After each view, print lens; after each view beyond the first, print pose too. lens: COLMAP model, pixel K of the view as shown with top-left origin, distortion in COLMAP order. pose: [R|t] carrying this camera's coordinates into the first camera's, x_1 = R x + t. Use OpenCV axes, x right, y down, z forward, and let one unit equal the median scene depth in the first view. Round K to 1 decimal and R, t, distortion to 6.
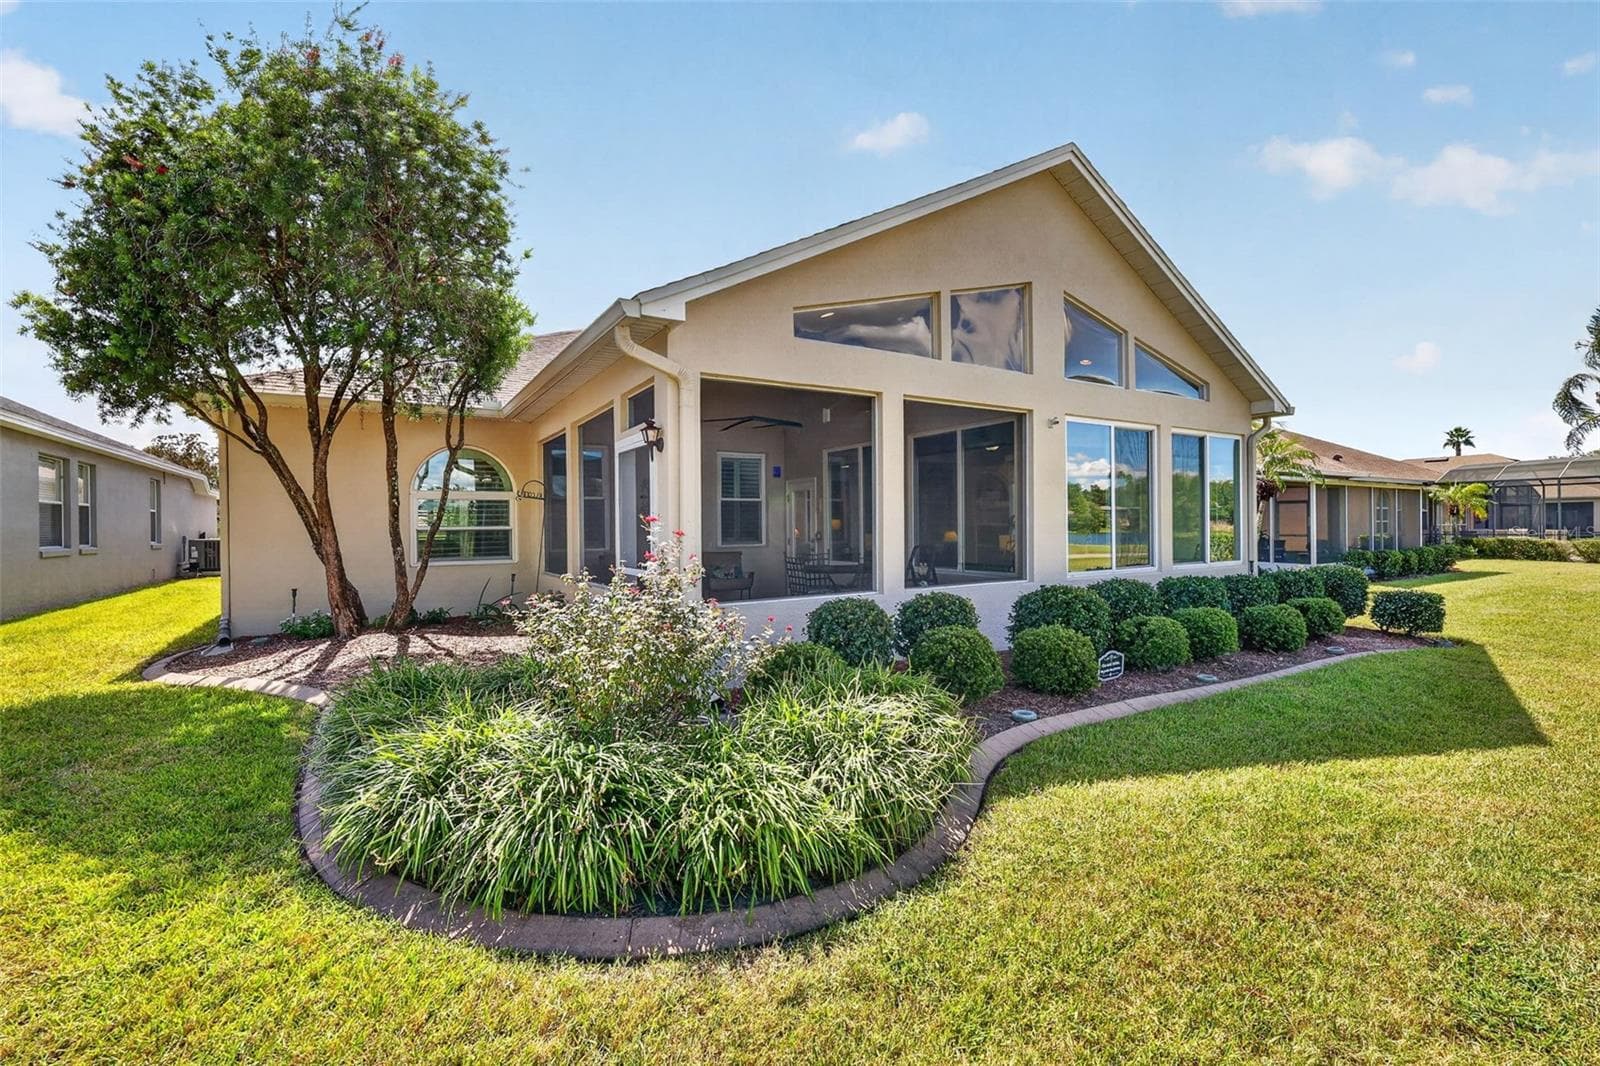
lens RADIAL K [[745.5, 0, 833.1], [0, 745.5, 527.2], [0, 0, 1]] dist [-0.000129, 0.000502]
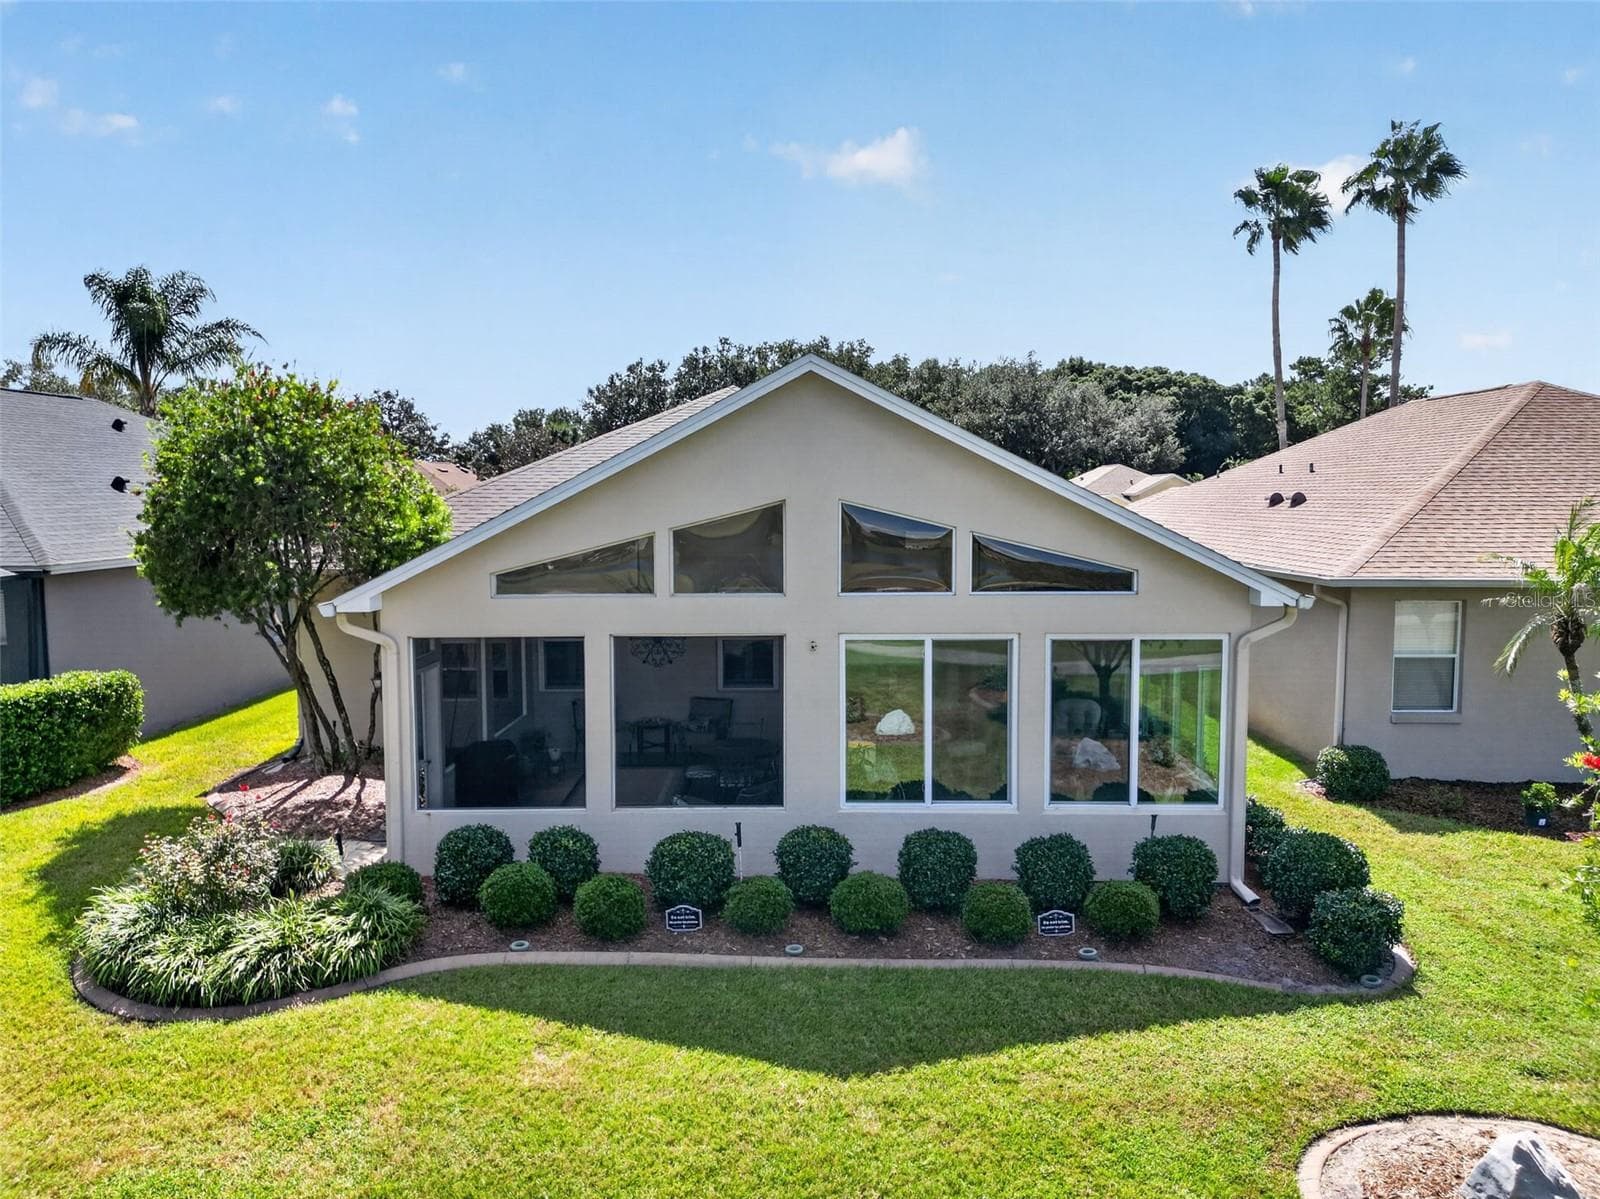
lens RADIAL K [[1213.9, 0, 844.2], [0, 1213.9, 598.3], [0, 0, 1]] dist [0.091242, -0.172374]
pose [[0.852311, 0.050162, -0.520625, 1.159917], [-0.013666, 0.997186, 0.073706, -0.324620], [0.522857, -0.055706, 0.850598, -0.303234]]
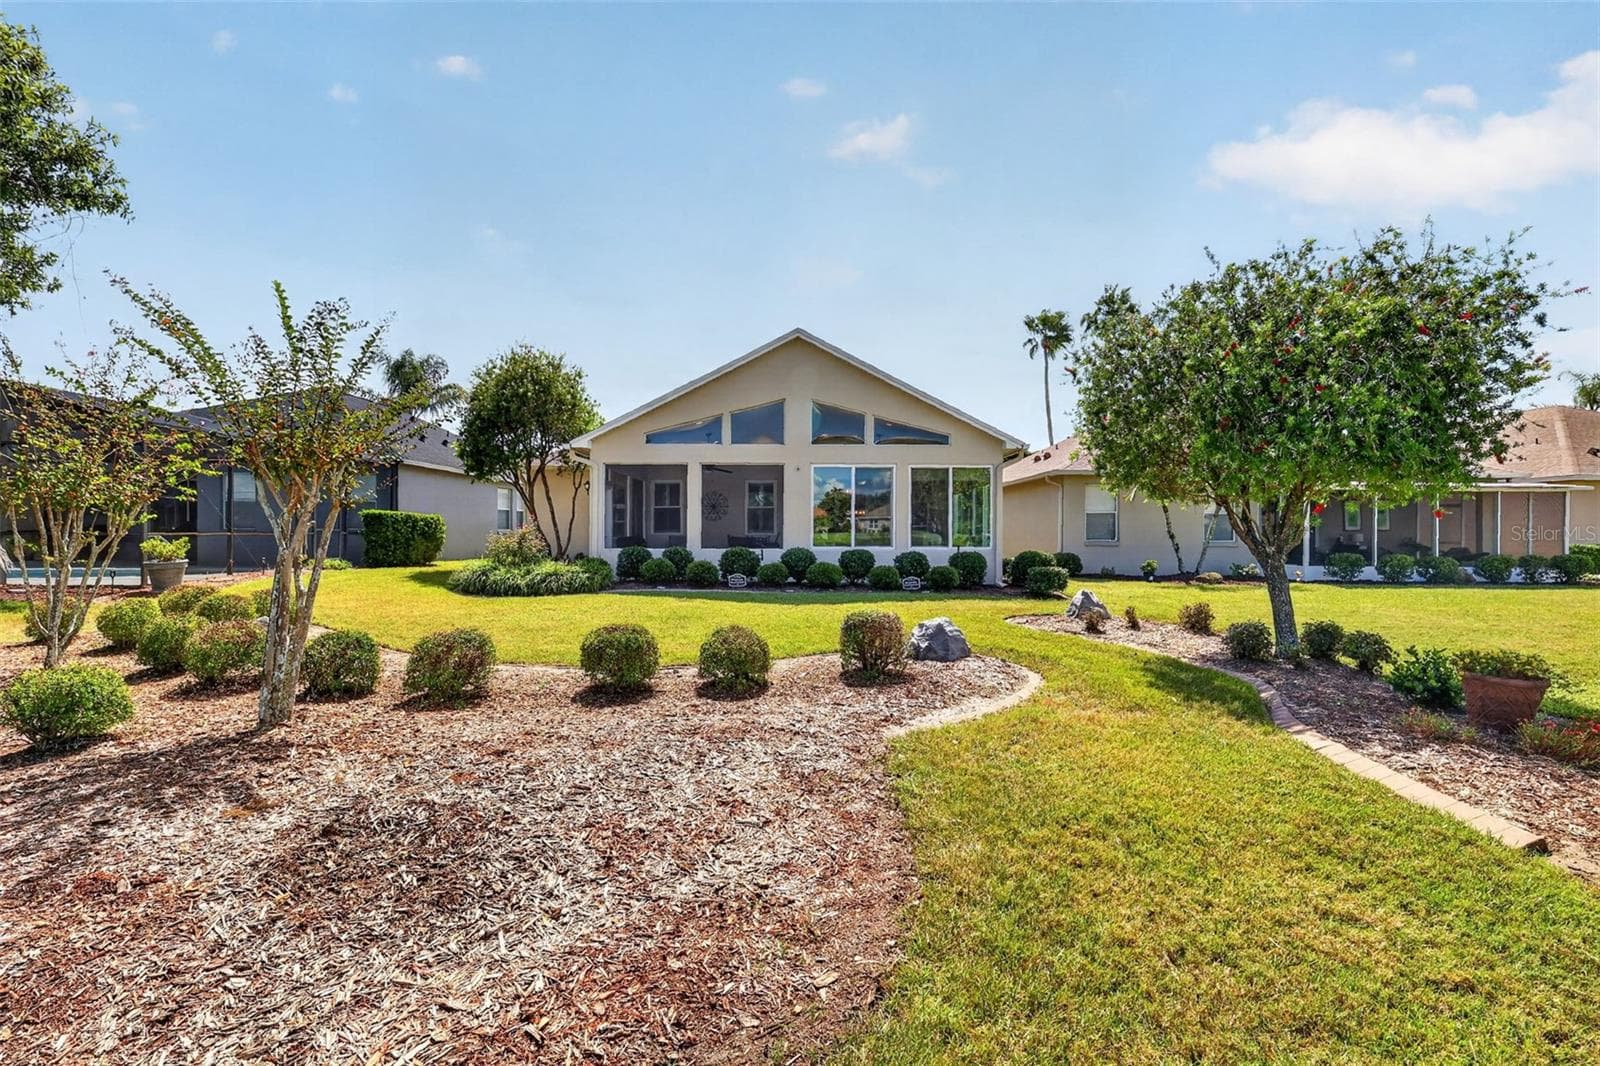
lens RADIAL K [[745.5, 0, 833.1], [0, 745.5, 527.2], [0, 0, 1]] dist [-0.000129, 0.000502]
pose [[0.872428, 0.014110, -0.488540, 1.381735], [-0.018705, 0.999815, -0.004527, 0.019398], [0.488385, 0.013087, 0.872530, -0.701080]]
